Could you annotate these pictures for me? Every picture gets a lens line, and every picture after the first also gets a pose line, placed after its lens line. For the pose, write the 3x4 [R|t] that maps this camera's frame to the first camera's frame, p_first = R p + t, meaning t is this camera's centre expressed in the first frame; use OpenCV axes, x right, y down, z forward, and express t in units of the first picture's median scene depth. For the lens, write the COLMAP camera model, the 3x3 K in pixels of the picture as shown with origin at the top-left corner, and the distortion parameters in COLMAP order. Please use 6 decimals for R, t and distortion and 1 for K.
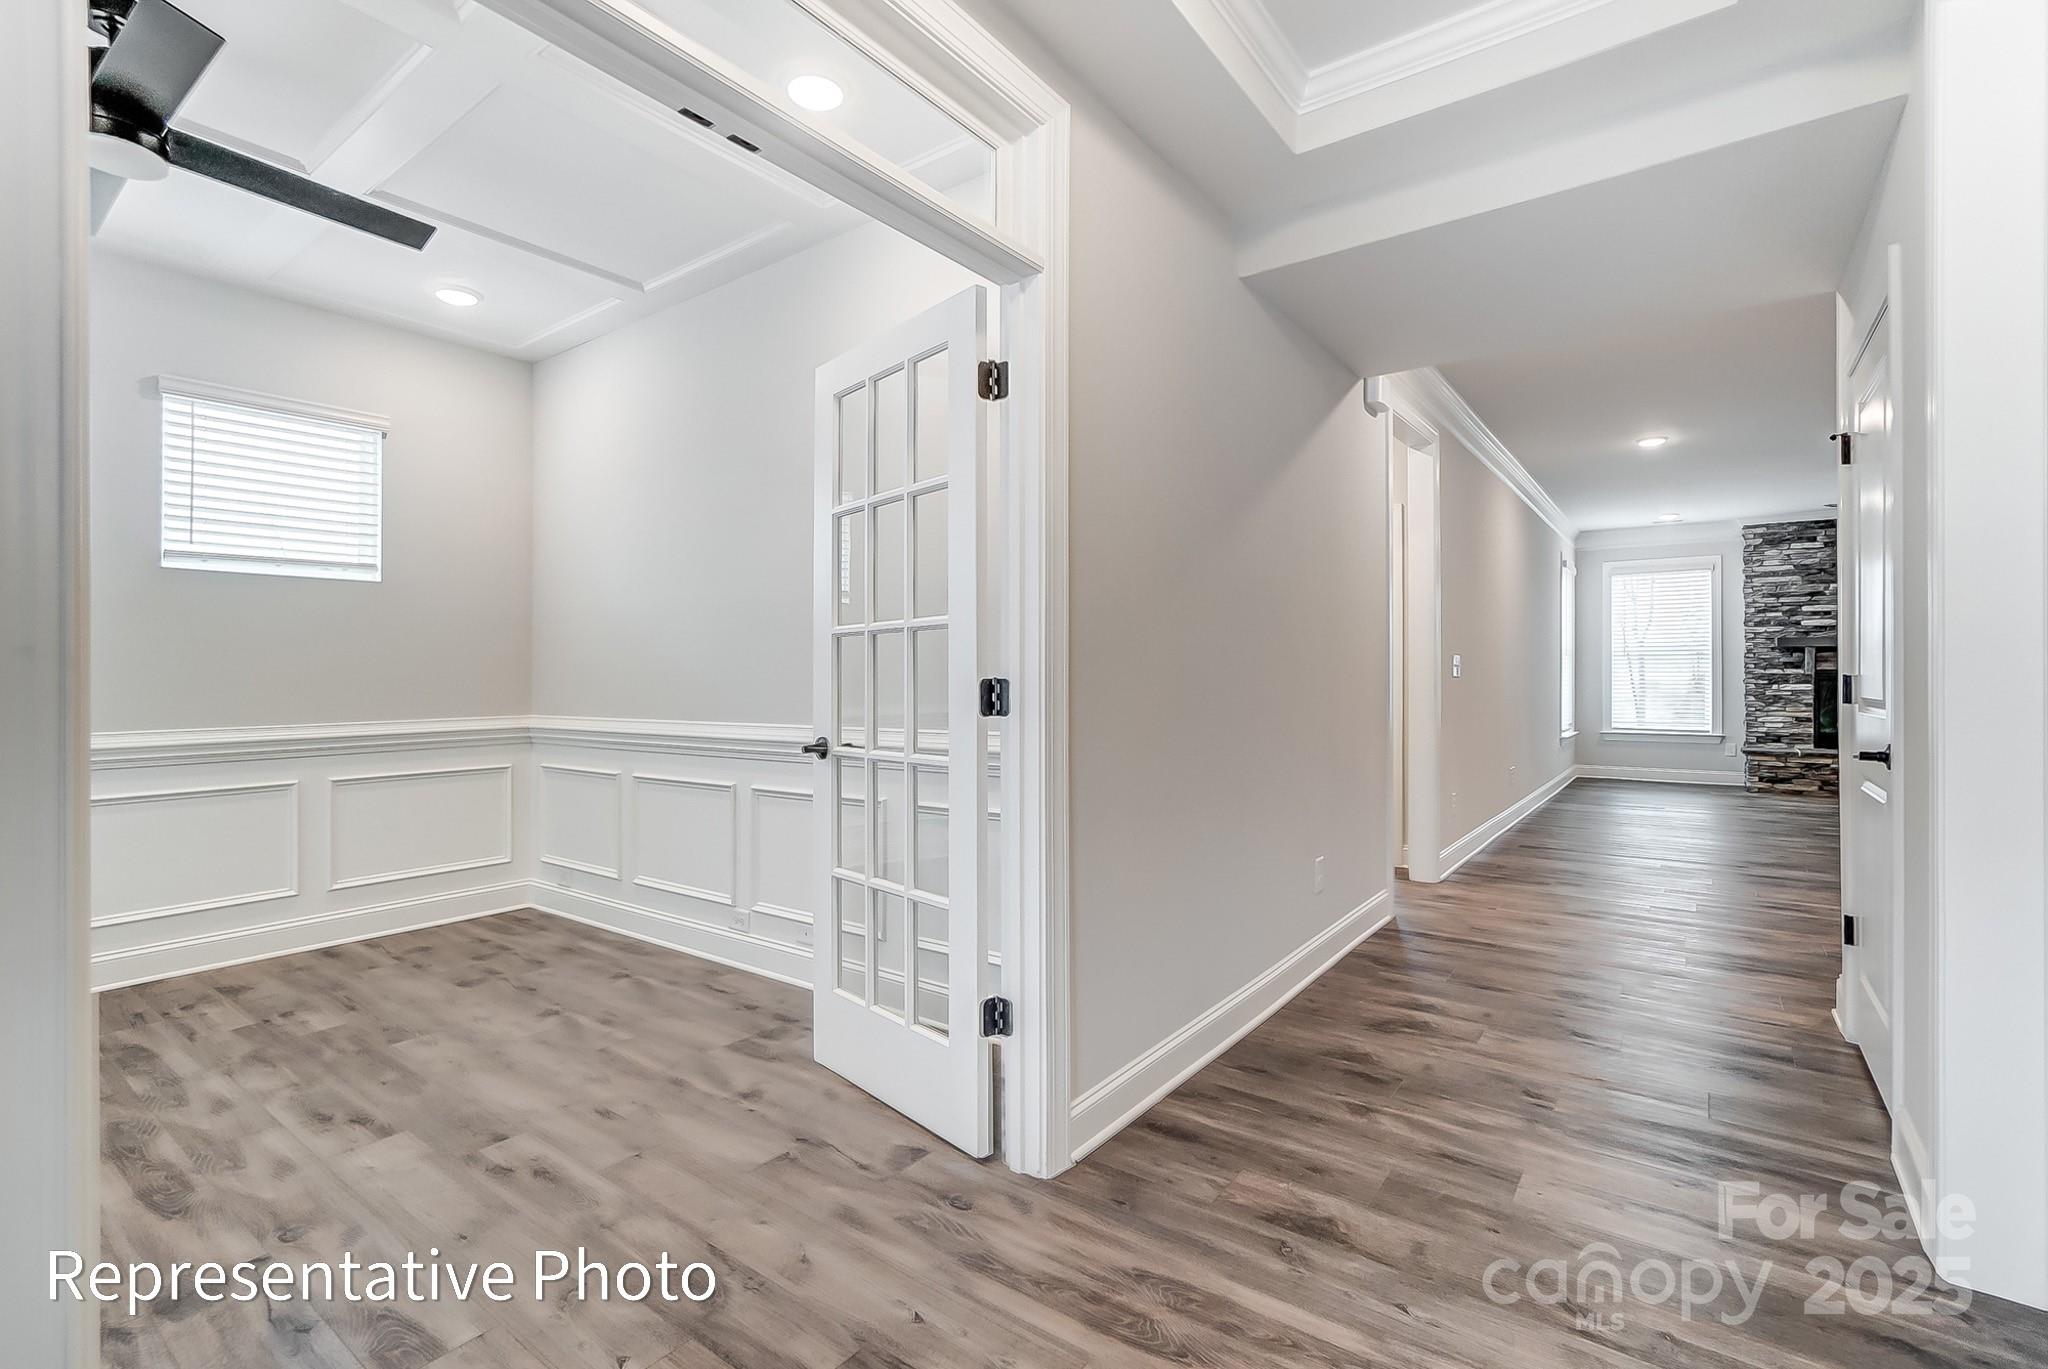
lens RADIAL K [[920.3, 0, 1035.4], [0, 920.3, 671.3], [0, 0, 1]] dist [-0.003993, -0.000148]
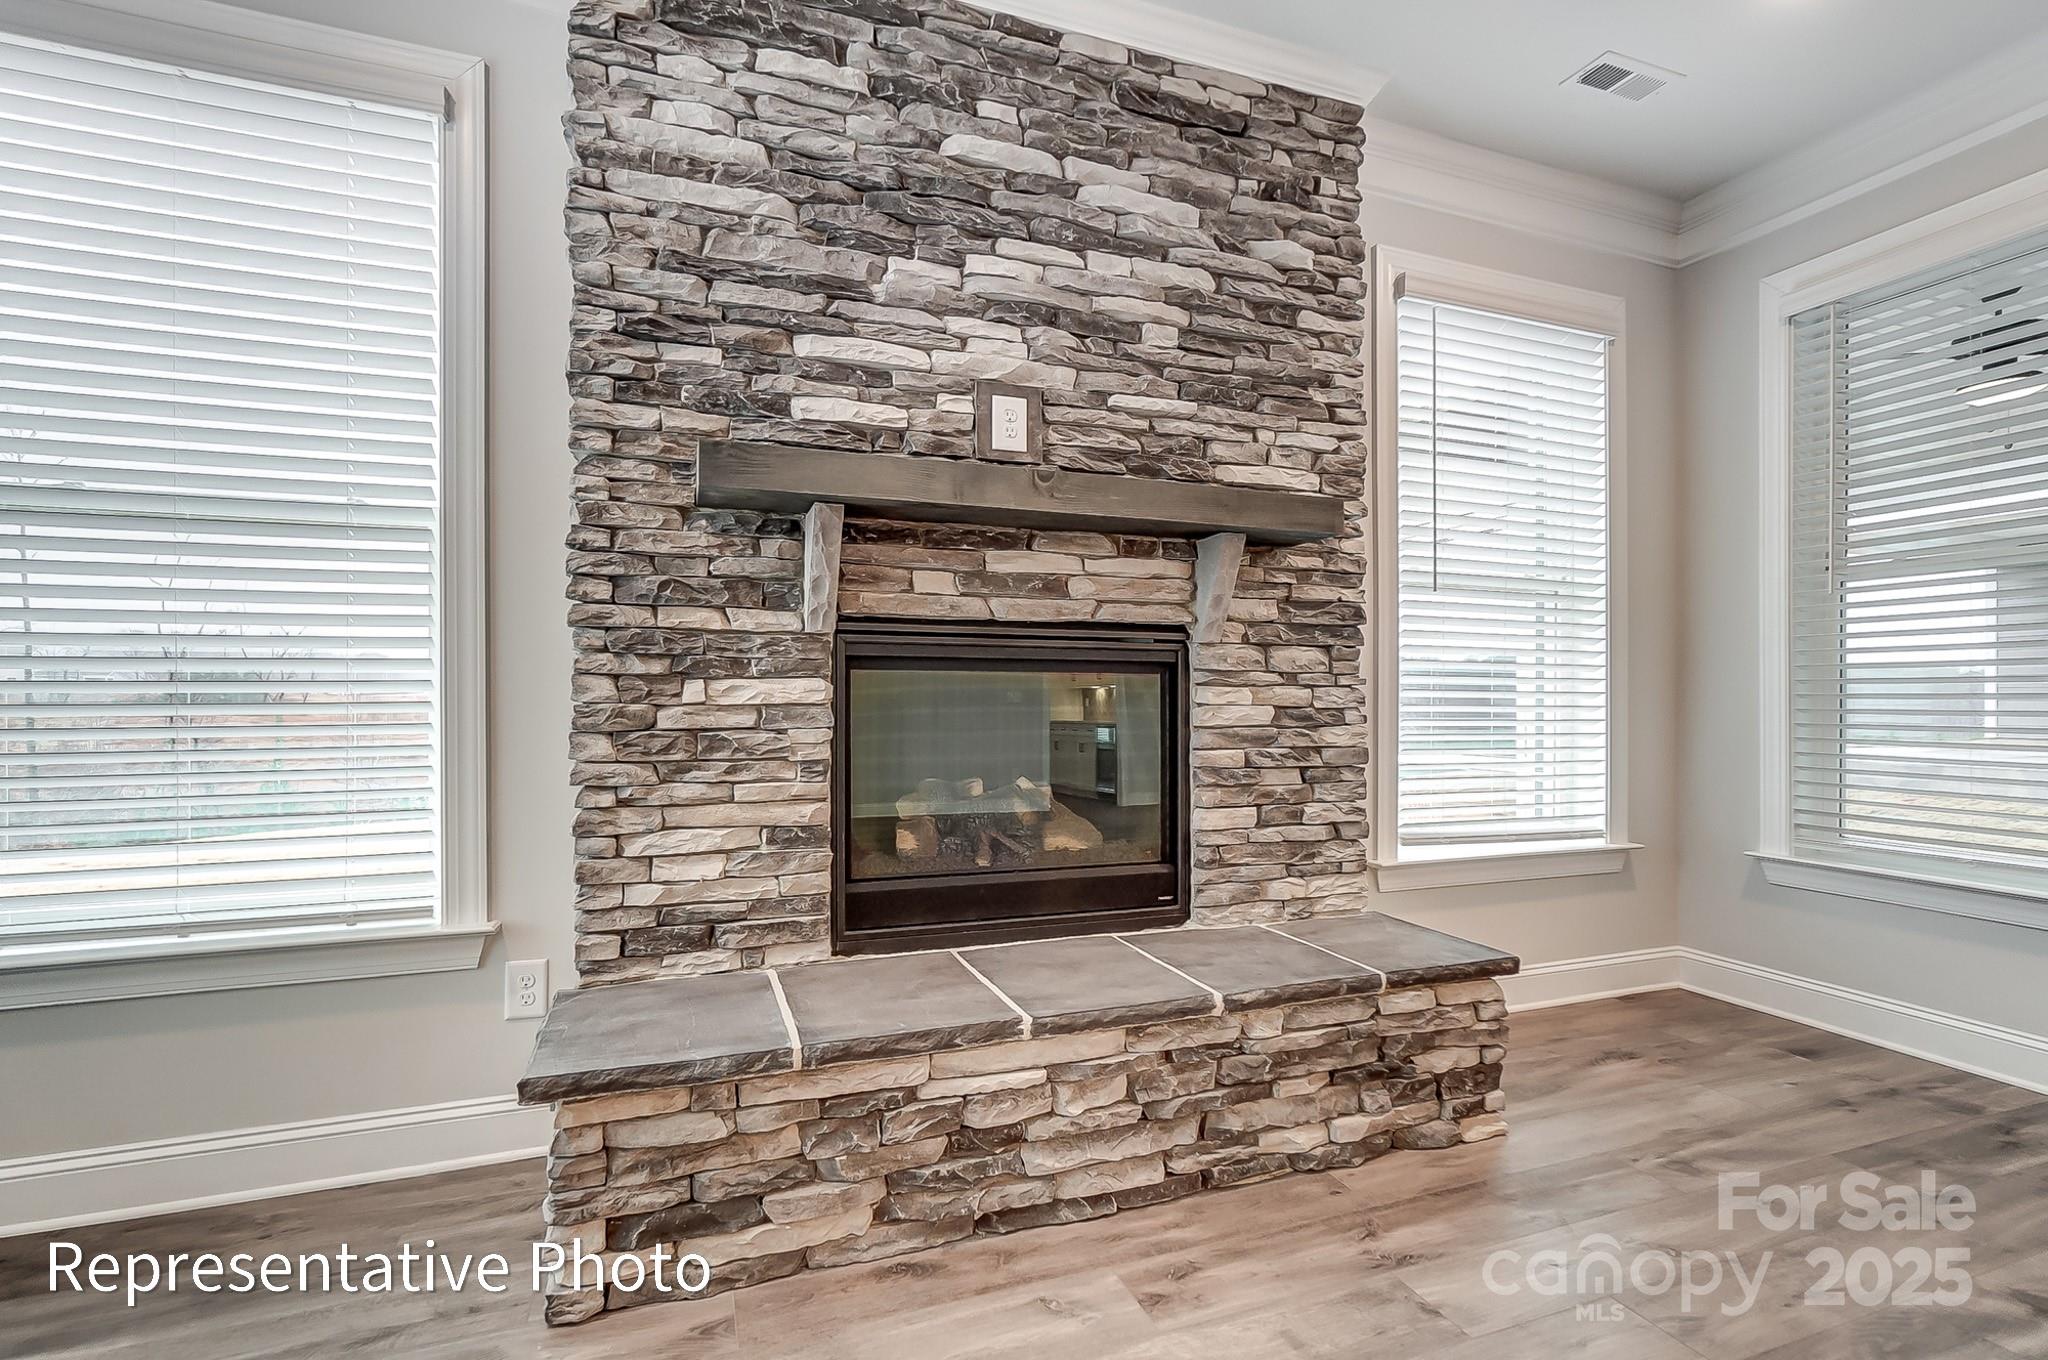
lens RADIAL K [[932.3, 0, 1002.2], [0, 932.3, 700.7], [0, 0, 1]] dist [-0.027134, 0.013230]
pose [[0.563524, 0.001107, 0.826099, 0.673982], [-0.004545, 0.999988, 0.001760, 0.018692], [-0.826088, -0.004746, 0.563522, 0.826399]]
